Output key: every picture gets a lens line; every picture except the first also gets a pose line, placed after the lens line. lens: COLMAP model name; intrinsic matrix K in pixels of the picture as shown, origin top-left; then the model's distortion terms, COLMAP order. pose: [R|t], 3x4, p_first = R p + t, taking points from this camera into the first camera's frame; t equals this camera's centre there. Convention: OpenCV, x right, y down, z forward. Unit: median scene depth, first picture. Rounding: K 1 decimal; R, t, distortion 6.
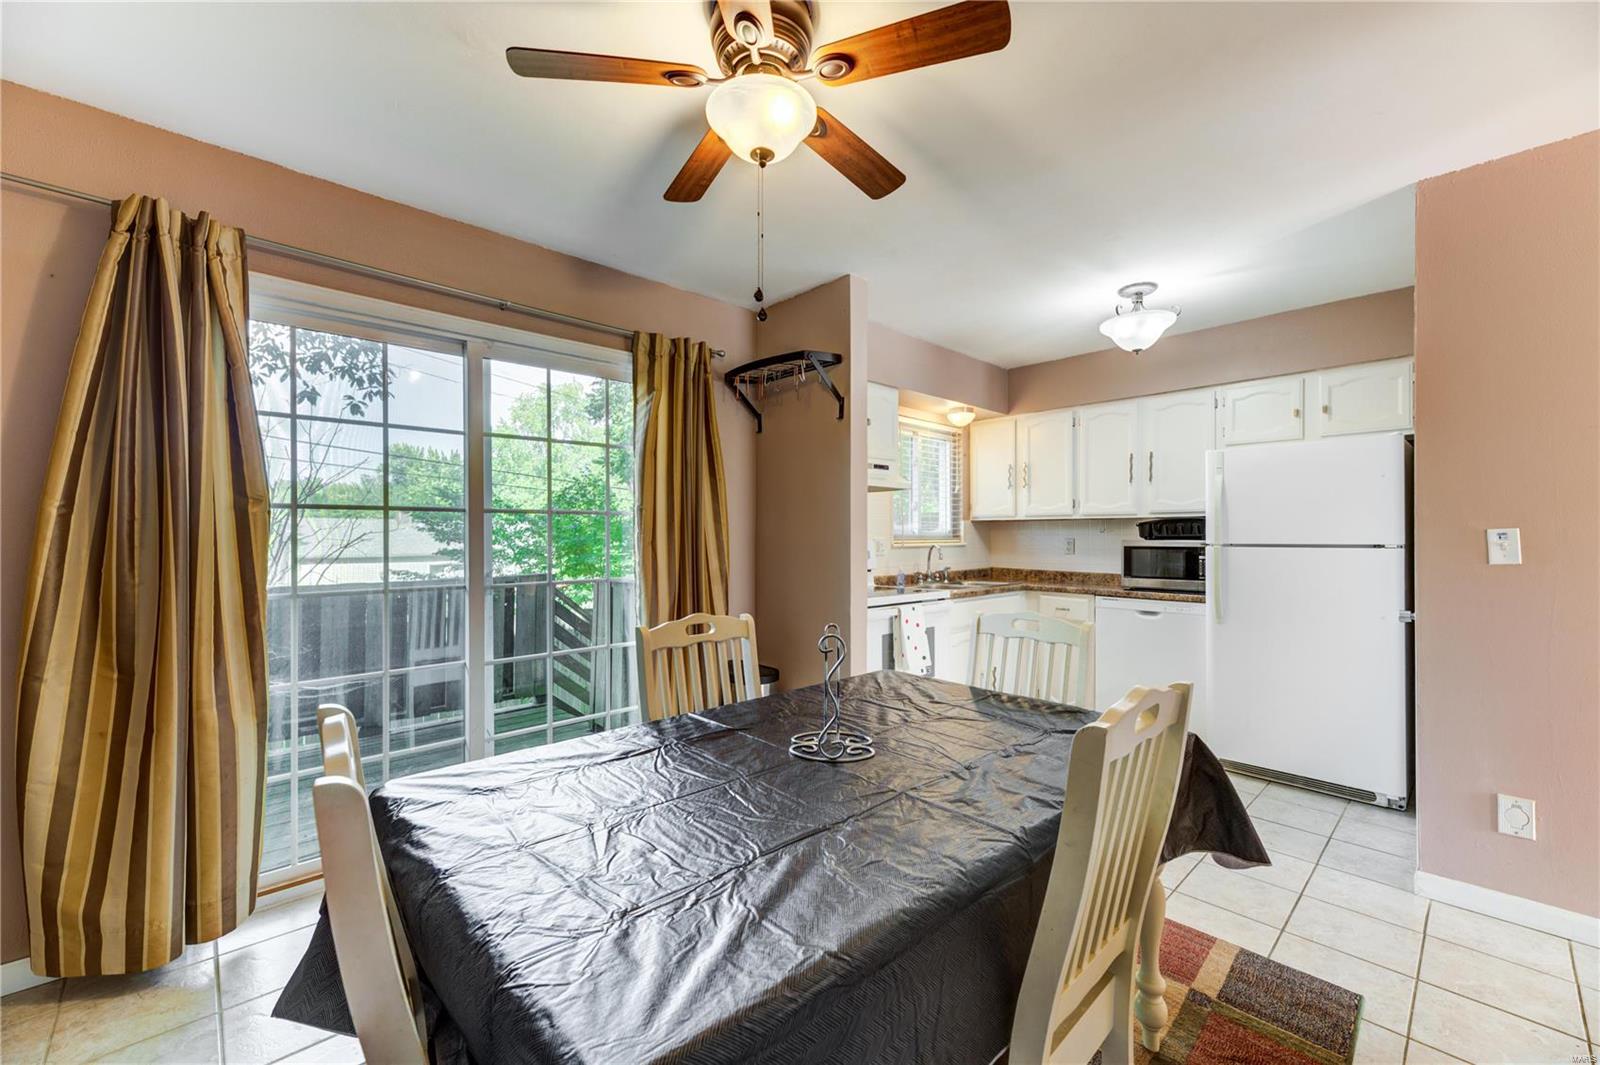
lens RADIAL K [[644.6, 0, 798.2], [0, 644.6, 530.0], [0, 0, 1]] dist [0.011196, 0.000073]
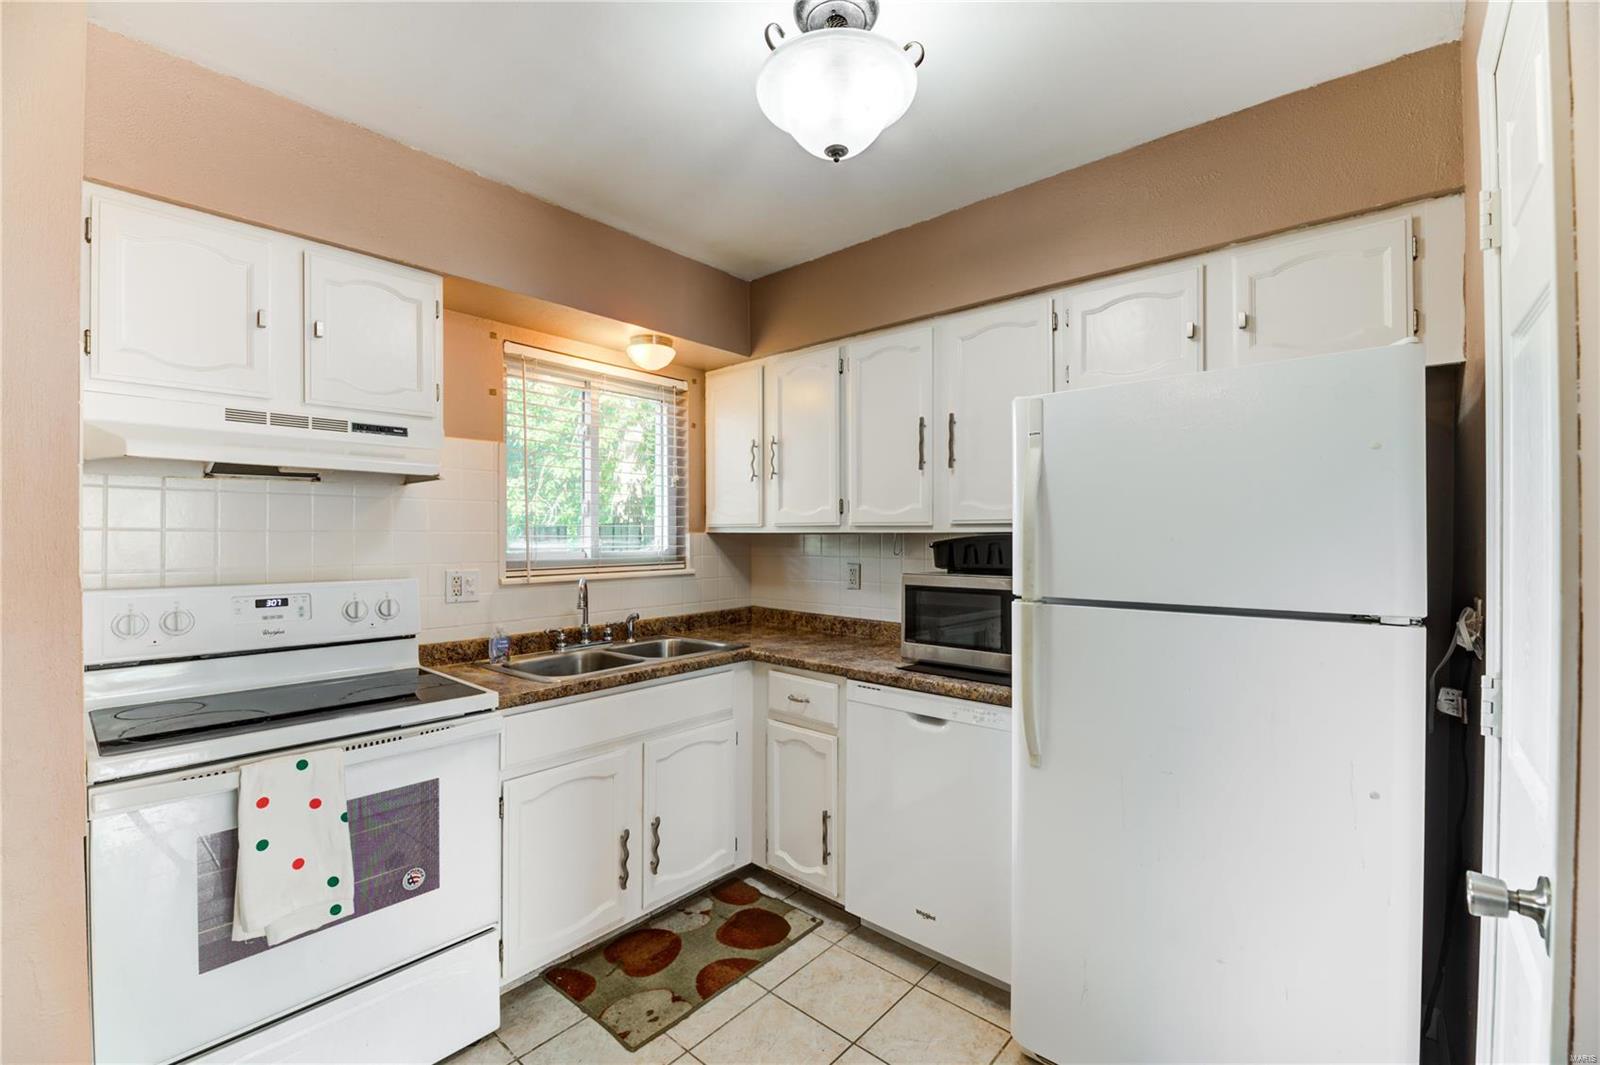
lens RADIAL K [[667.3, 0, 795.4], [0, 667.3, 535.0], [0, 0, 1]] dist [0.013295, 0.000058]
pose [[0.996629, 0.000226, 0.082045, 0.339482], [-0.000707, 0.999983, 0.005831, -0.018692], [-0.082042, -0.005869, 0.996612, 0.408390]]
